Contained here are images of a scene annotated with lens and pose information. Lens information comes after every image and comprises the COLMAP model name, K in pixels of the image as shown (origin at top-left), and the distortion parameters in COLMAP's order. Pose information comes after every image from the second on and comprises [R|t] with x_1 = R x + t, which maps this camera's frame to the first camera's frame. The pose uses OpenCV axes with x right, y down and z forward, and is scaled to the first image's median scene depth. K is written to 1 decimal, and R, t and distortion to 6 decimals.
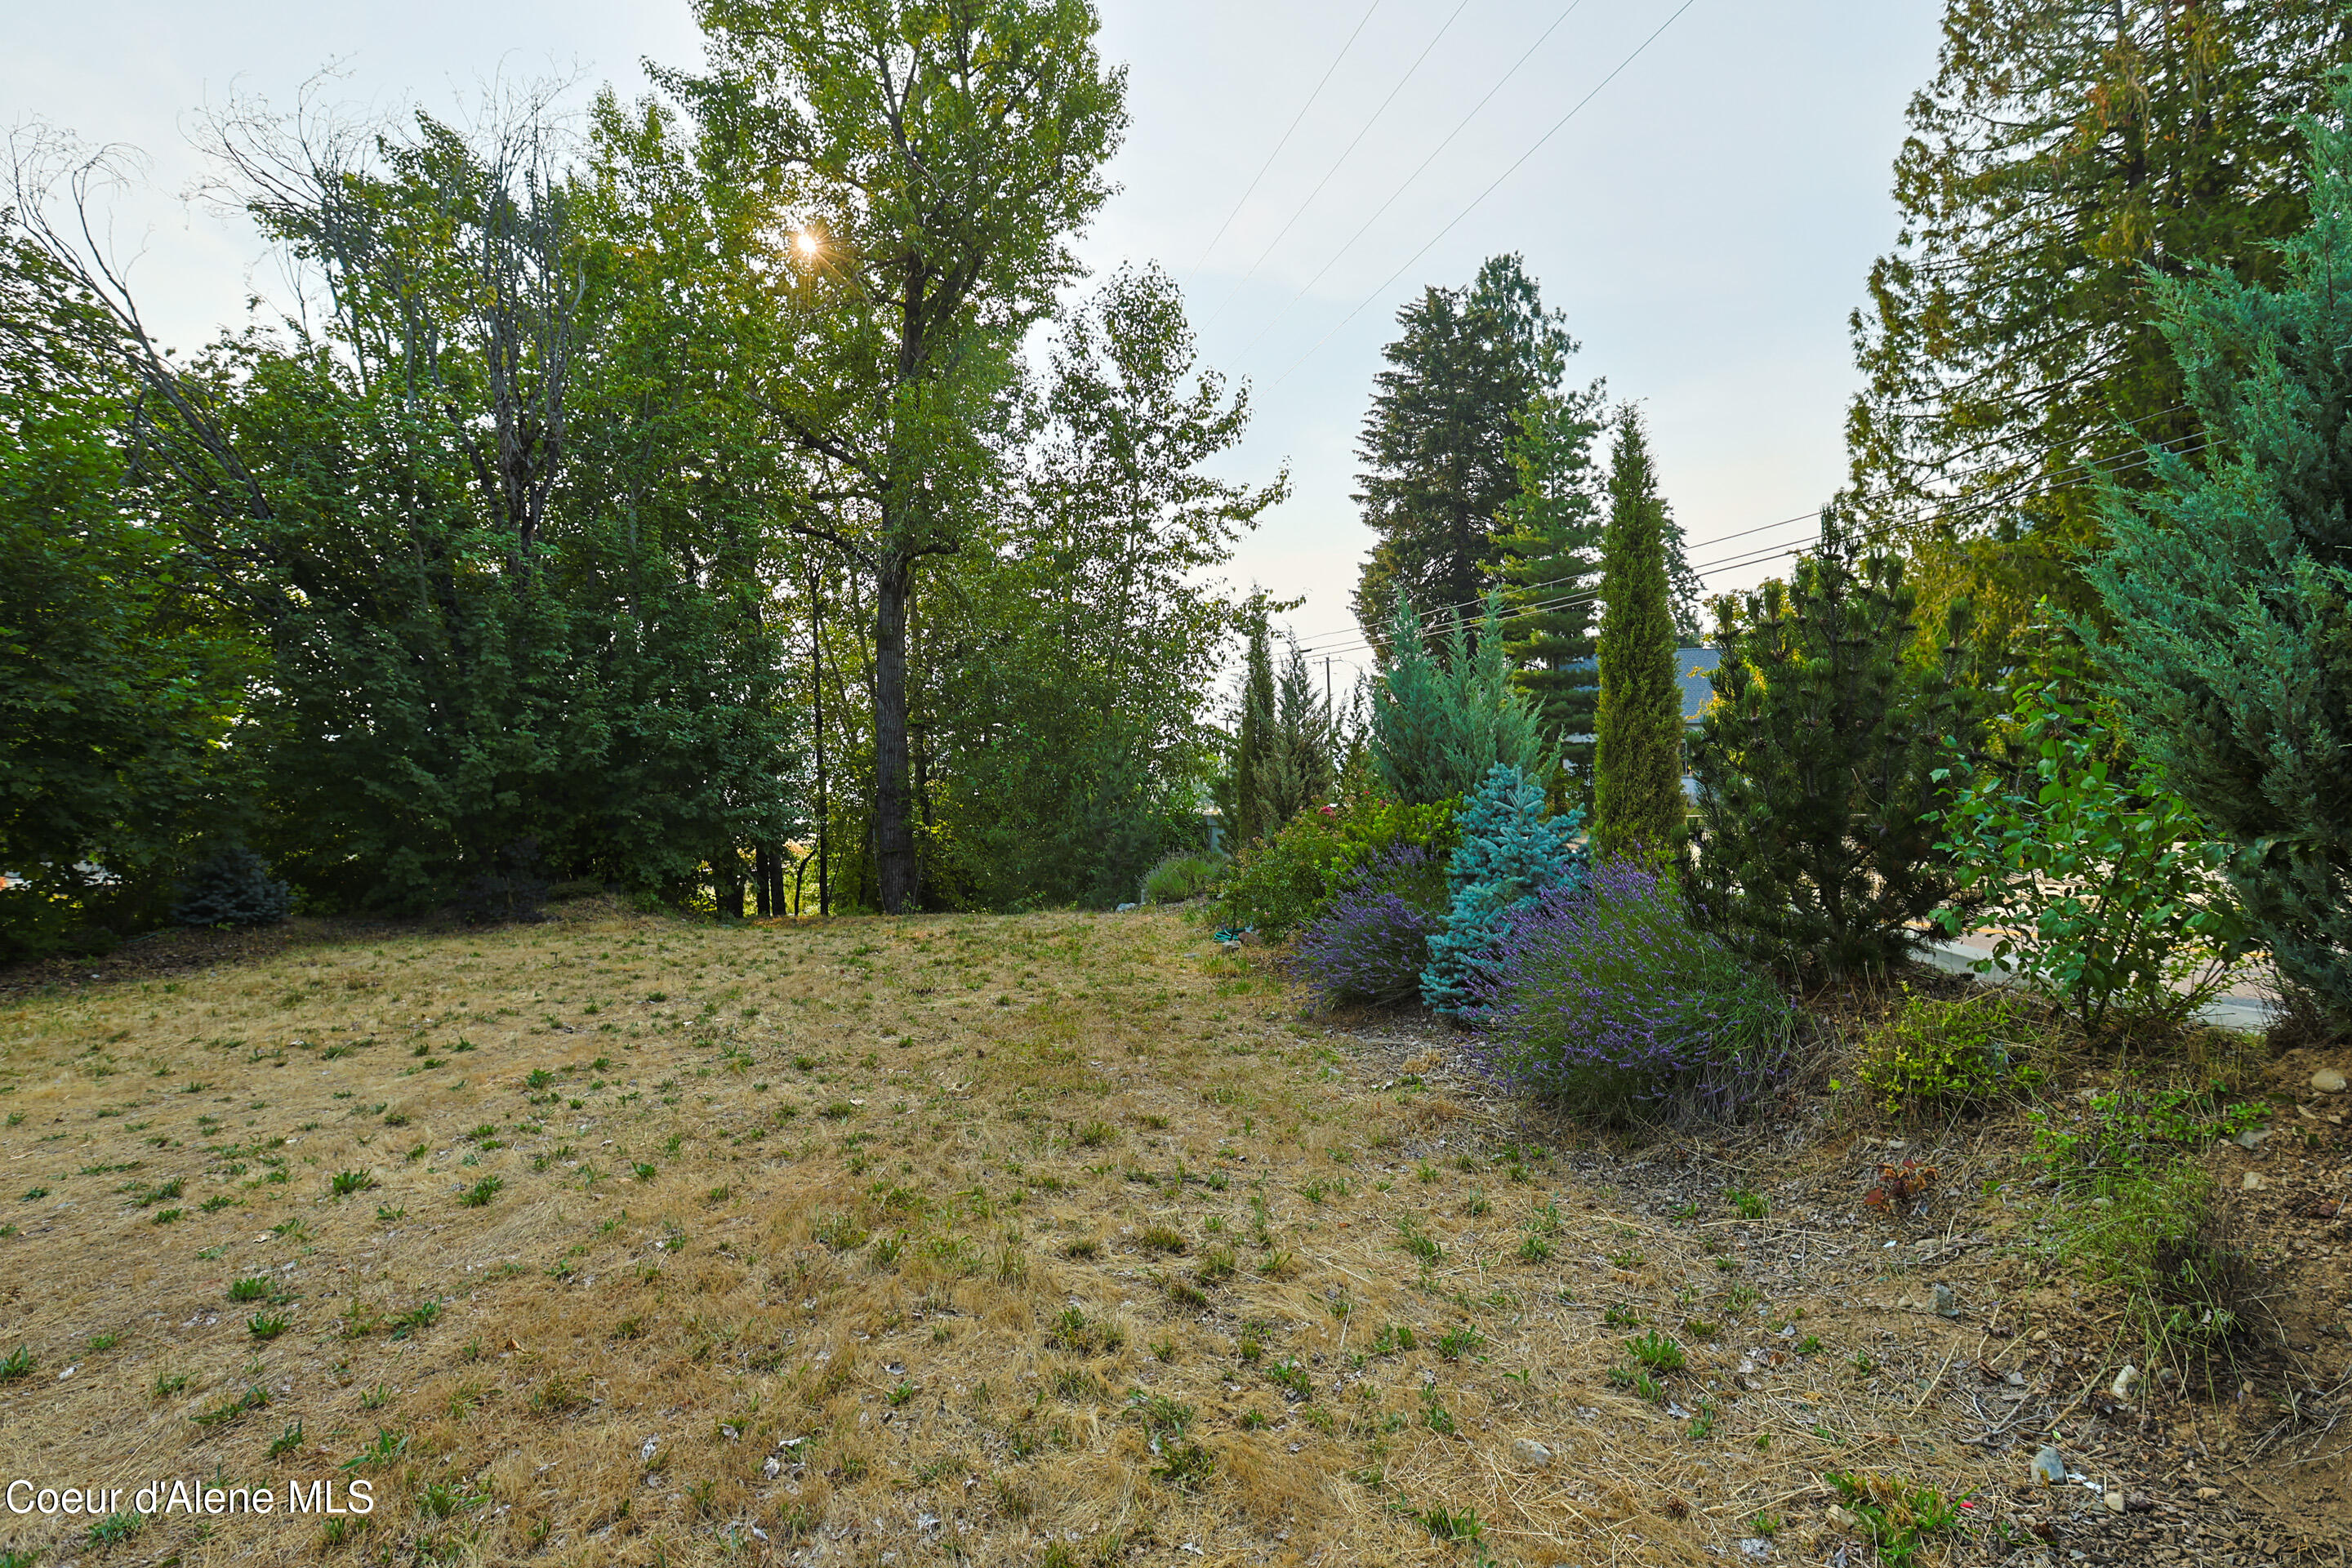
lens RADIAL K [[1115.8, 0, 1165.1], [0, 1115.8, 781.0], [0, 0, 1]] dist [-0.030738, 0.007863]
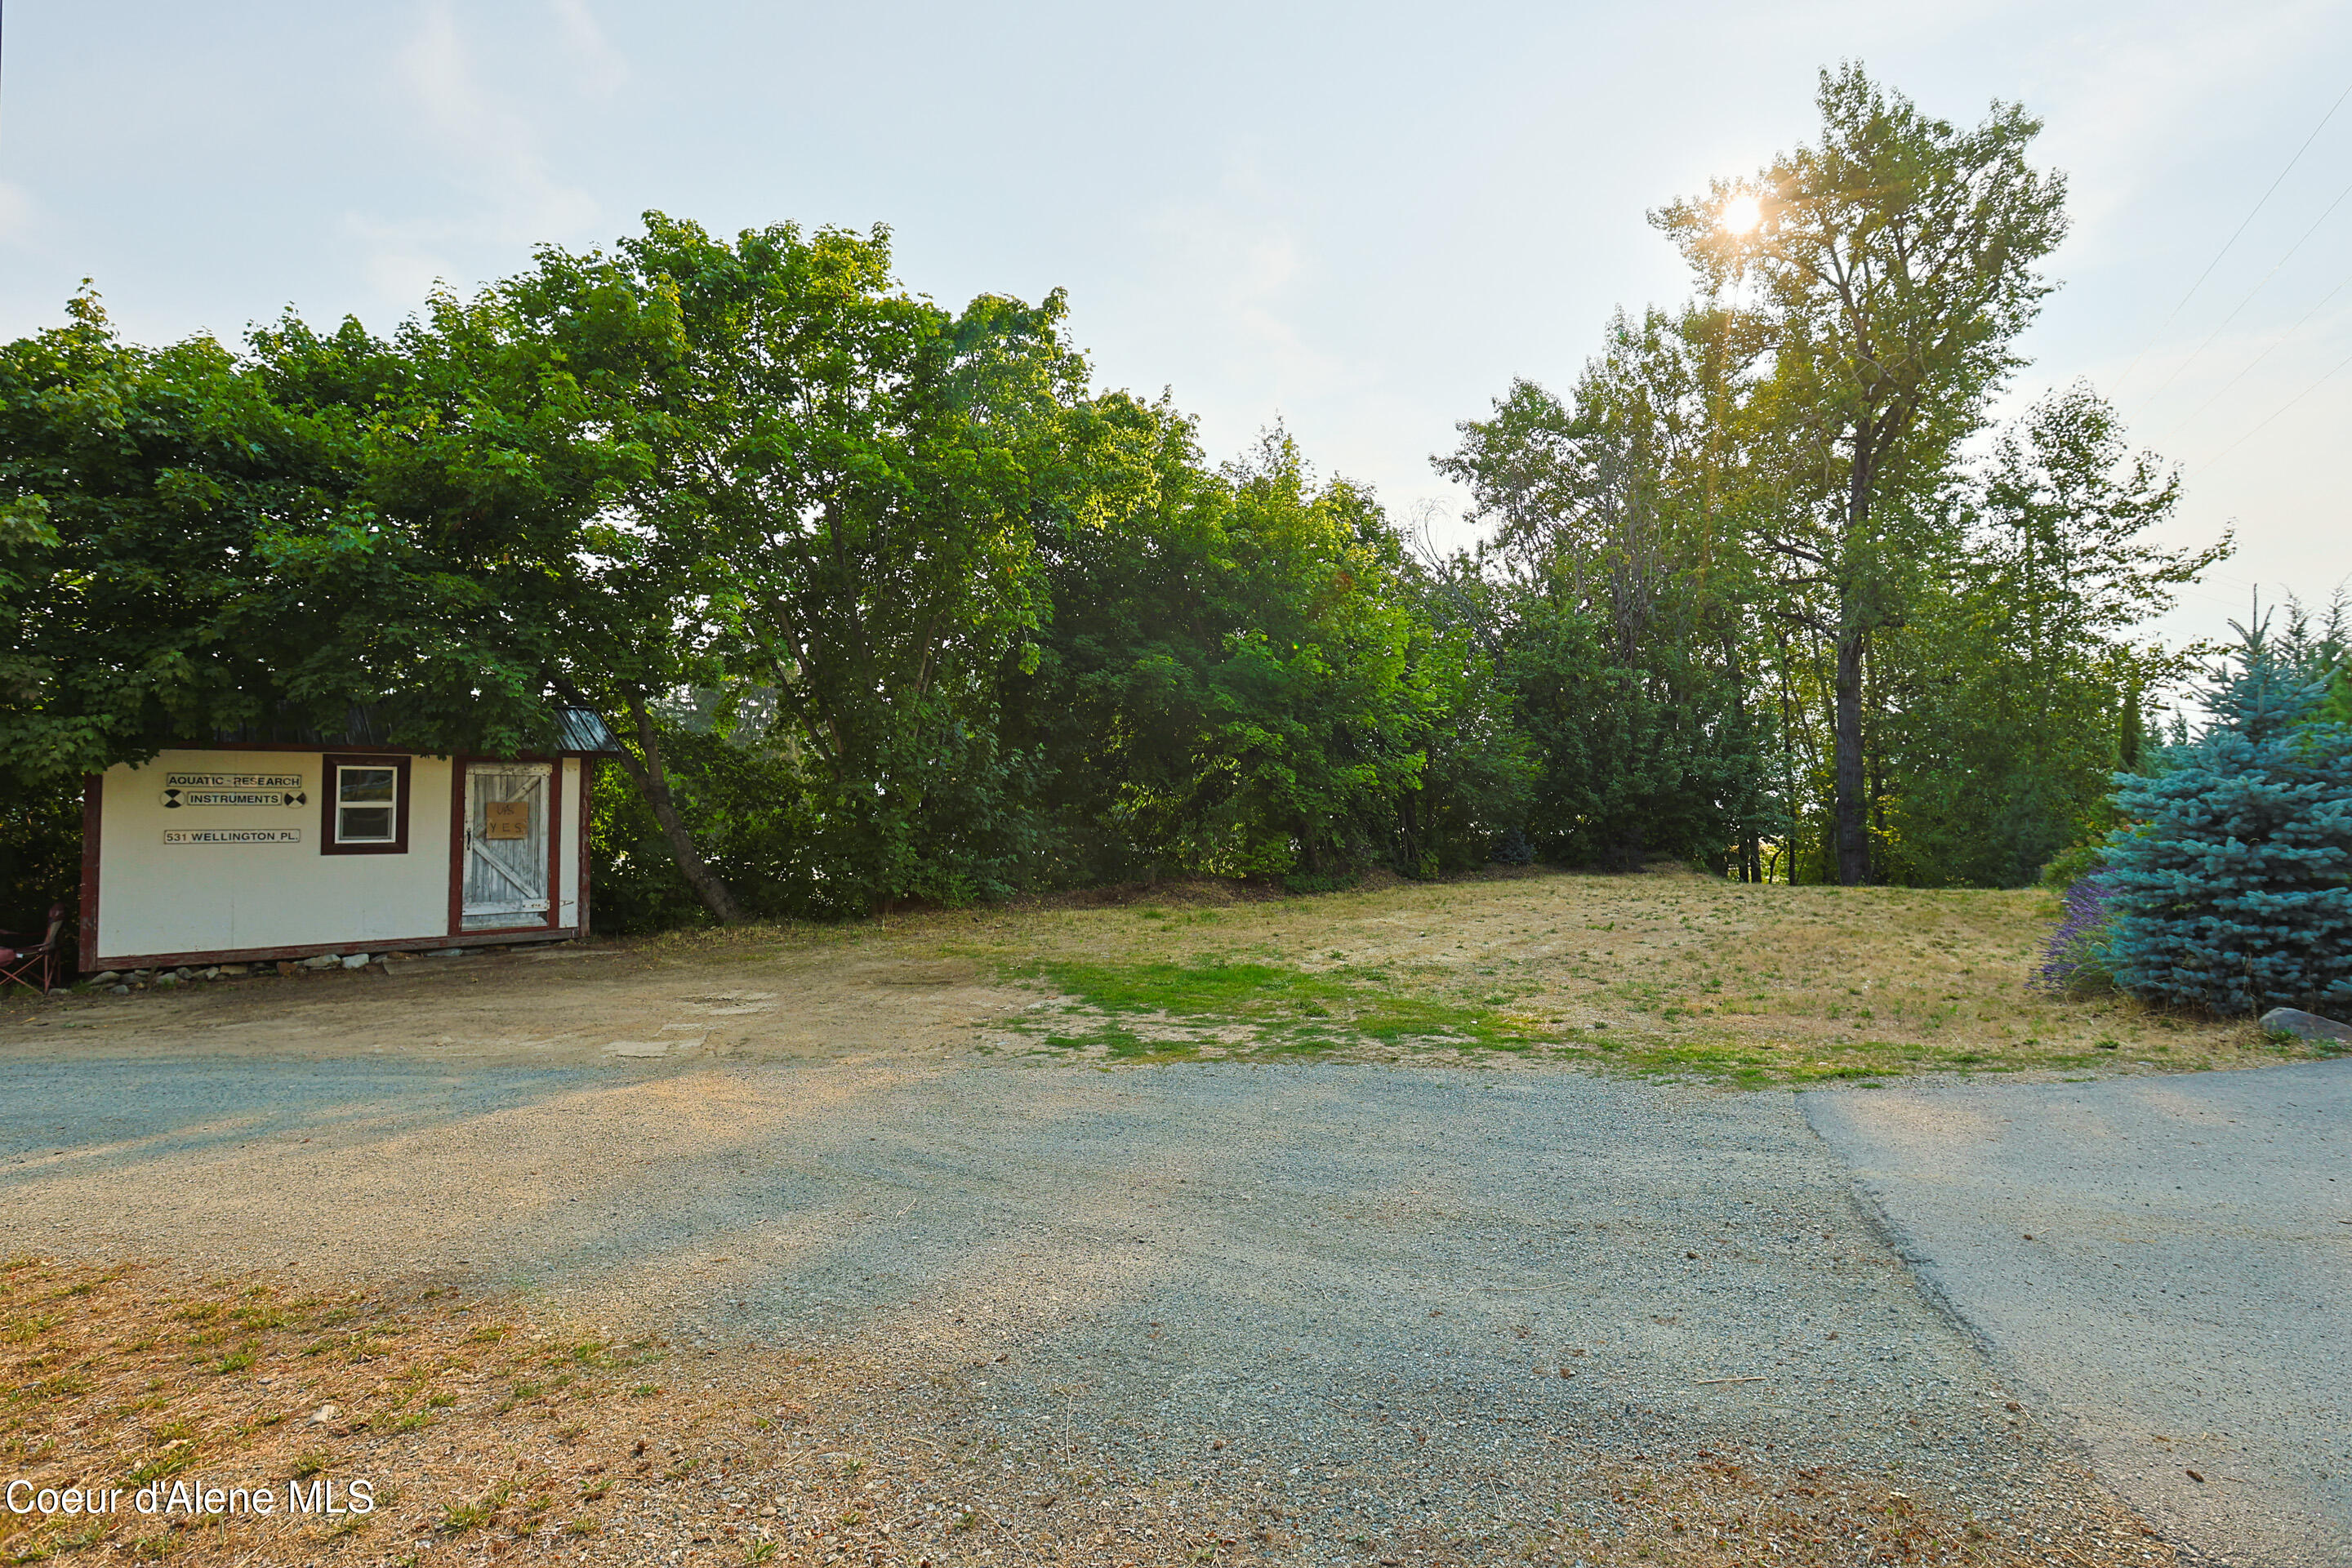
lens RADIAL K [[1115.8, 0, 1185.8], [0, 1115.8, 745.5], [0, 0, 1]] dist [-0.030738, 0.007863]
pose [[0.711082, -0.016573, -0.702914, 0.128412], [-0.008040, 0.999465, -0.031699, -0.014087], [0.703063, 0.028192, 0.710568, -0.540728]]
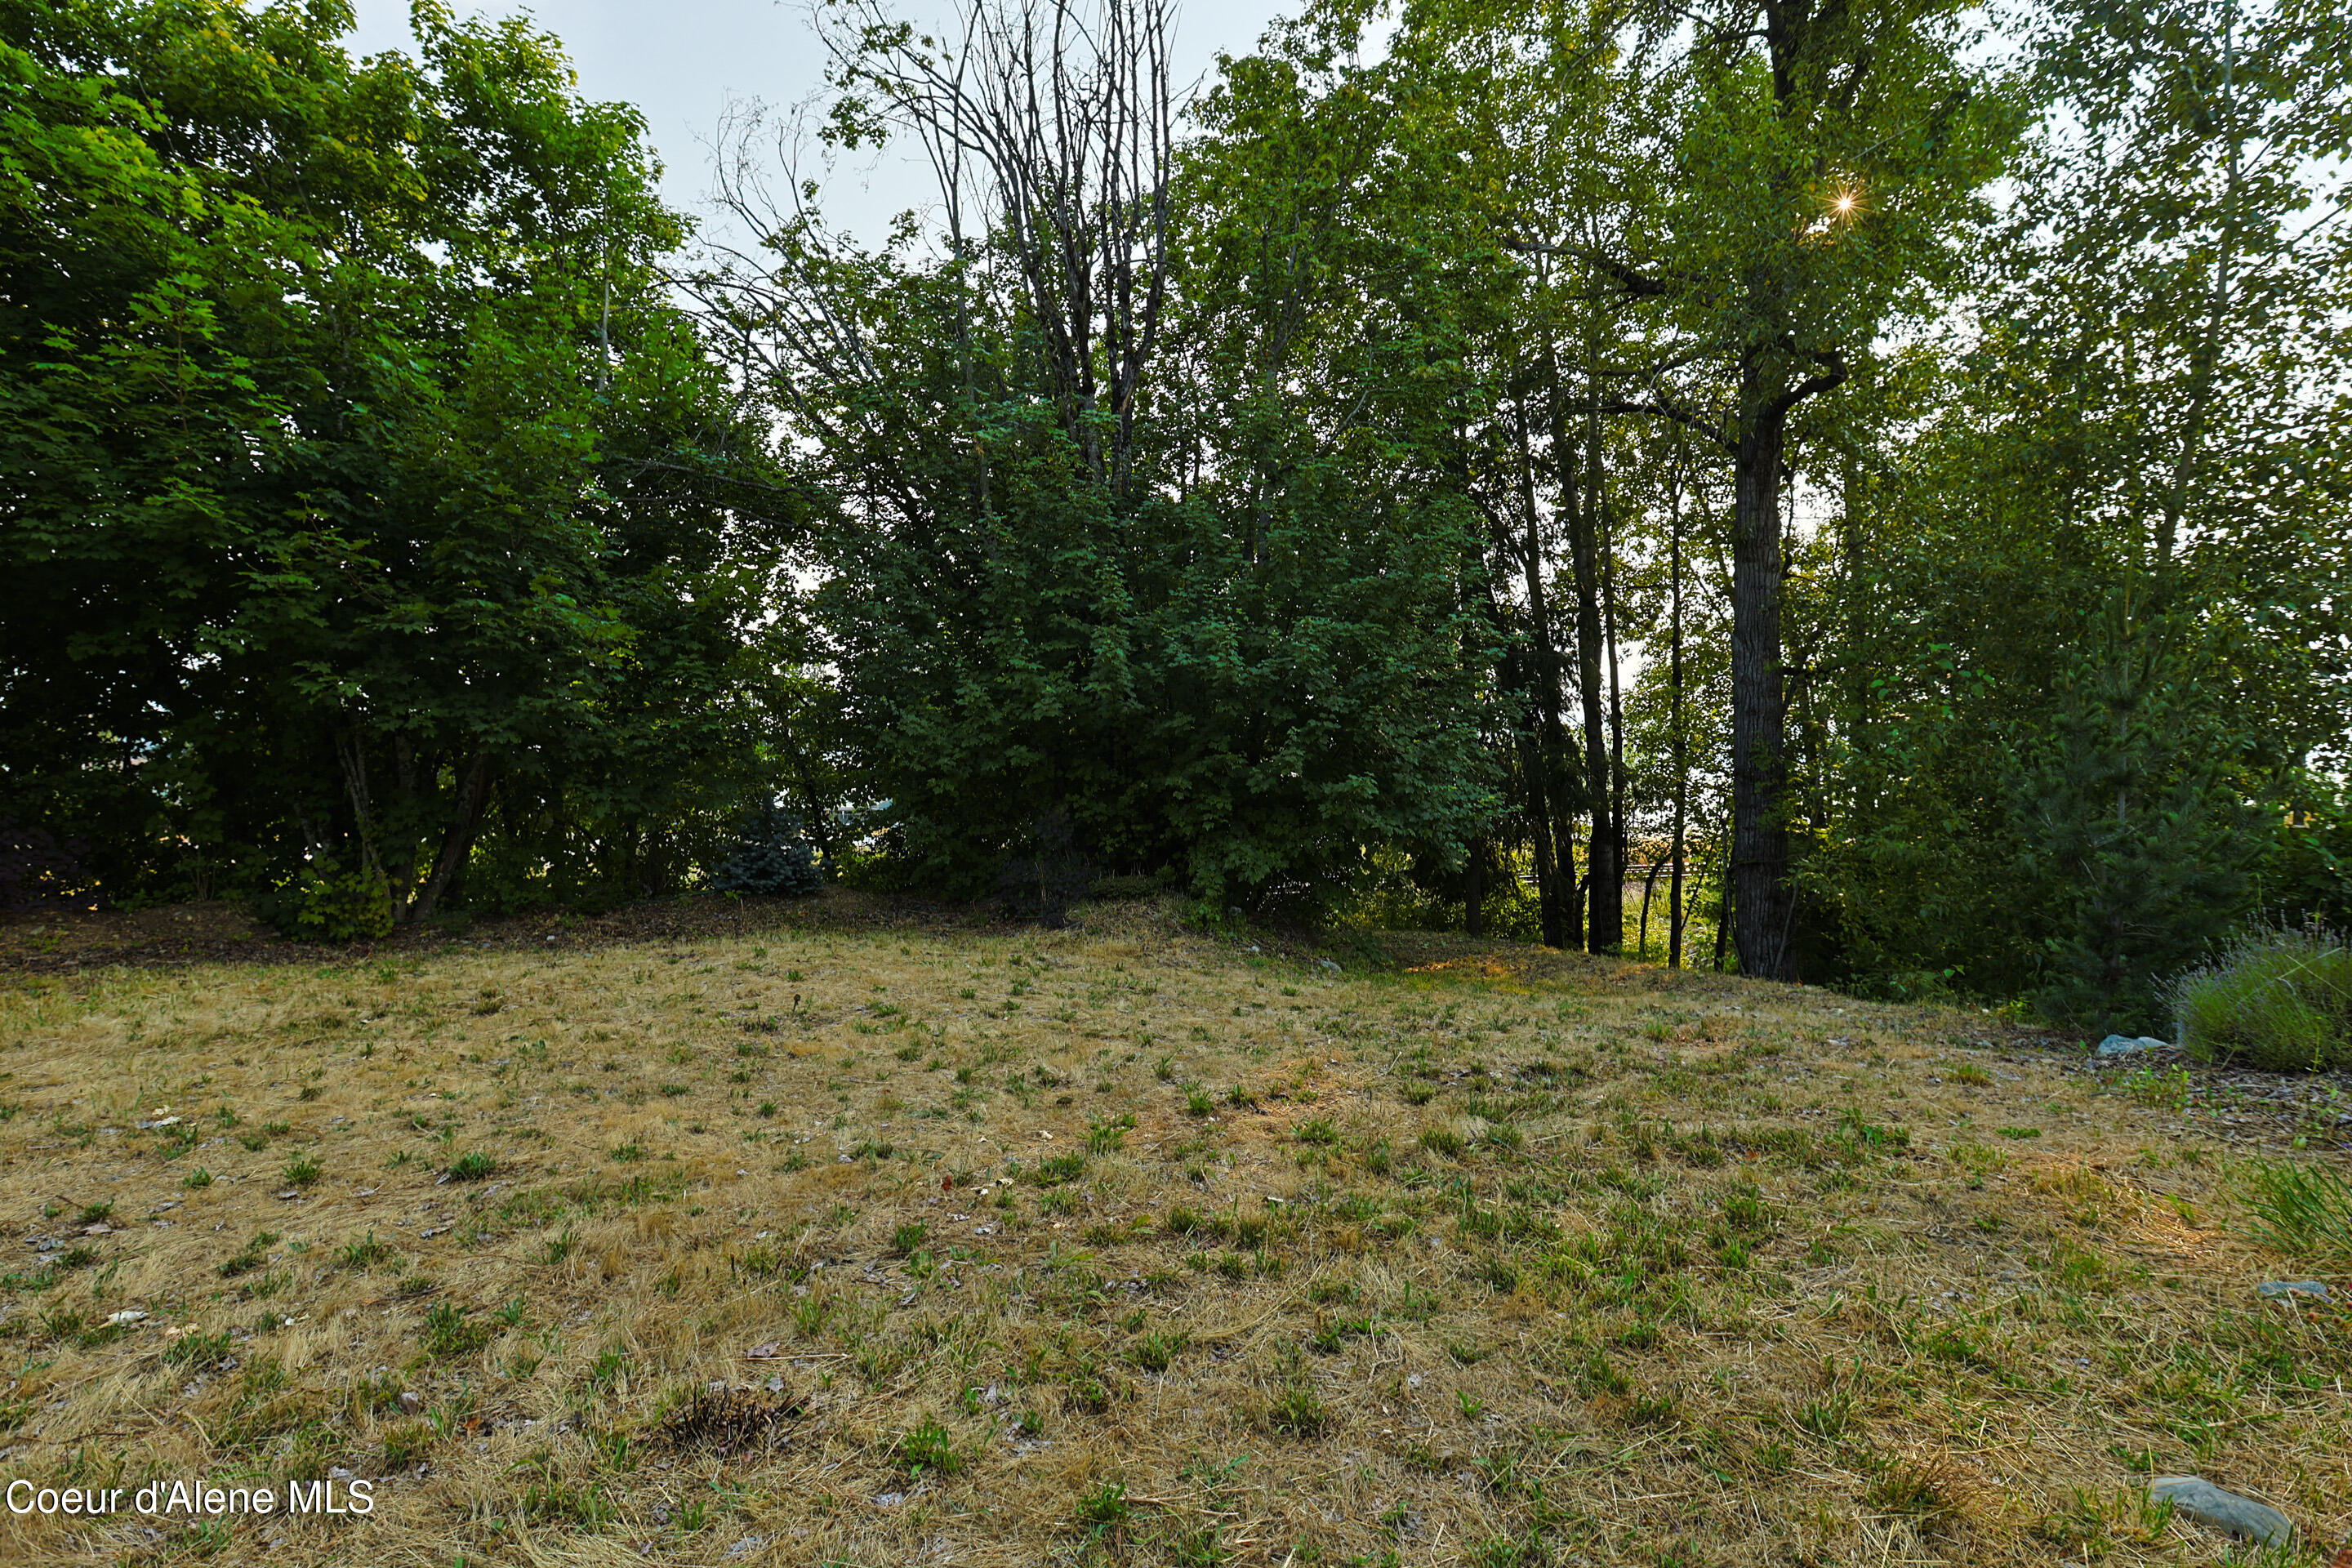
lens RADIAL K [[1115.8, 0, 1188.5], [0, 1115.8, 784.0], [0, 0, 1]] dist [-0.030738, 0.007863]
pose [[0.678839, 0.003634, -0.734278, 0.013019], [-0.010527, 0.999933, -0.004783, 0.021652], [0.734211, 0.010977, 0.678832, 0.339413]]
